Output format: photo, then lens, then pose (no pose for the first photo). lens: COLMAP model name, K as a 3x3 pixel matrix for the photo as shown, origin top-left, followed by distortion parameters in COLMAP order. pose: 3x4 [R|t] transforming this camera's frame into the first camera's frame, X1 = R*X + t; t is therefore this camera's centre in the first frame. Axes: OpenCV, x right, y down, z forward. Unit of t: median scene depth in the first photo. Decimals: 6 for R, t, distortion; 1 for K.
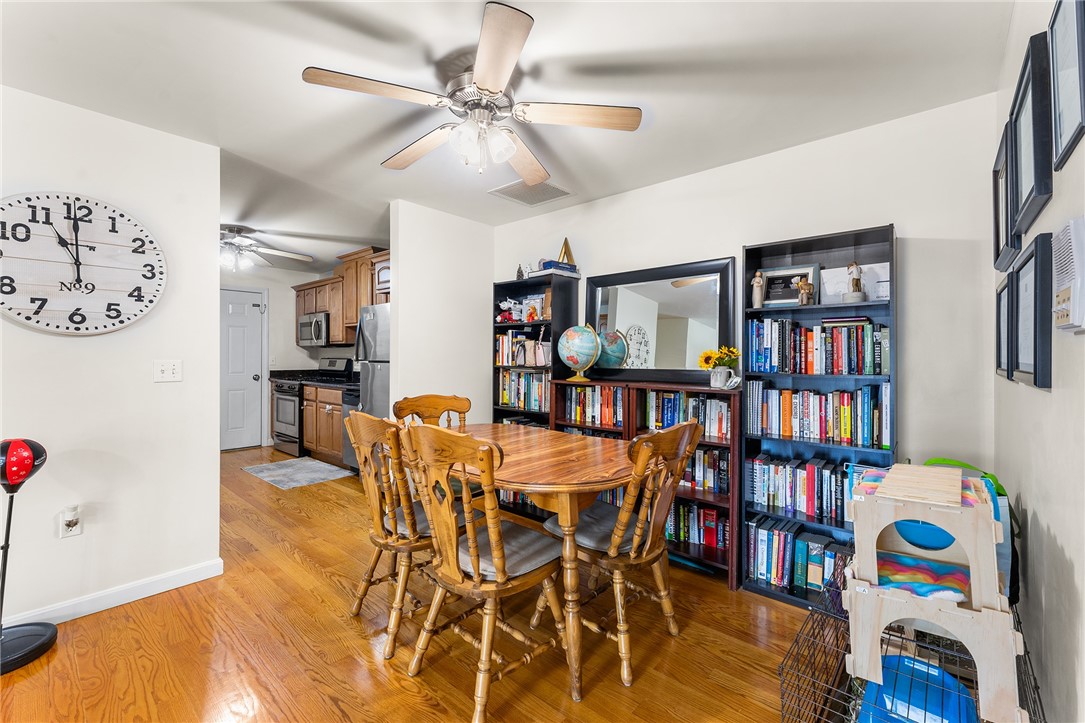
lens RADIAL K [[449.8, 0, 539.1], [0, 449.8, 356.7], [0, 0, 1]] dist [-0.002368, 0.000090]
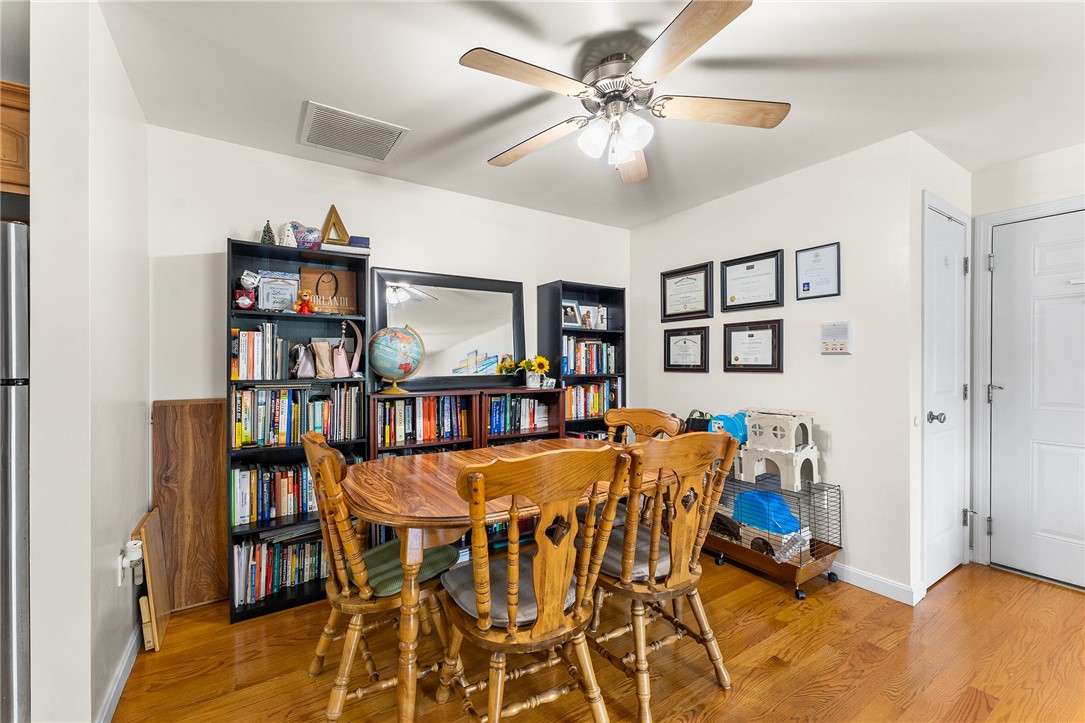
lens RADIAL K [[449.8, 0, 543.6], [0, 449.8, 360.4], [0, 0, 1]] dist [-0.002368, 0.000090]
pose [[0.259125, -0.001204, 0.965843, -0.573545], [0.003762, 0.999993, 0.000237, -0.005241], [-0.965837, 0.003572, 0.259128, 0.476994]]
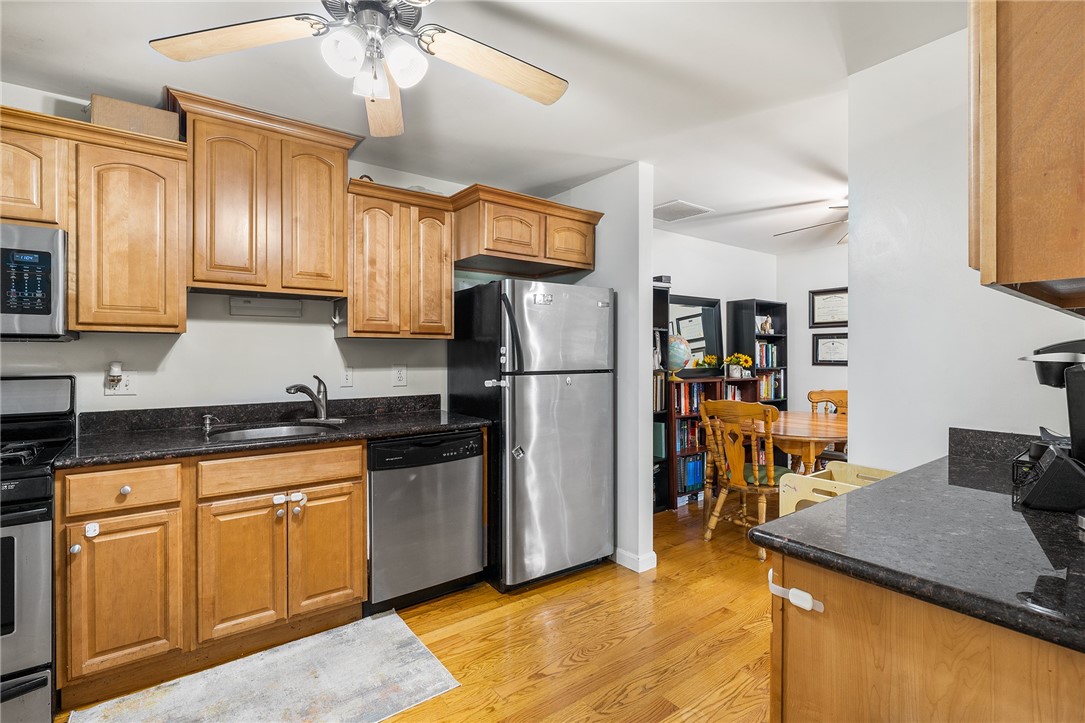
lens RADIAL K [[502.3, 0, 545.0], [0, 502.3, 355.8], [0, 0, 1]] dist [0.005016, -0.000002]
pose [[0.199872, -0.006688, 0.979799, -1.168032], [0.001832, 0.999978, 0.006452, -0.019313], [-0.979820, 0.000505, 0.199880, 0.967080]]
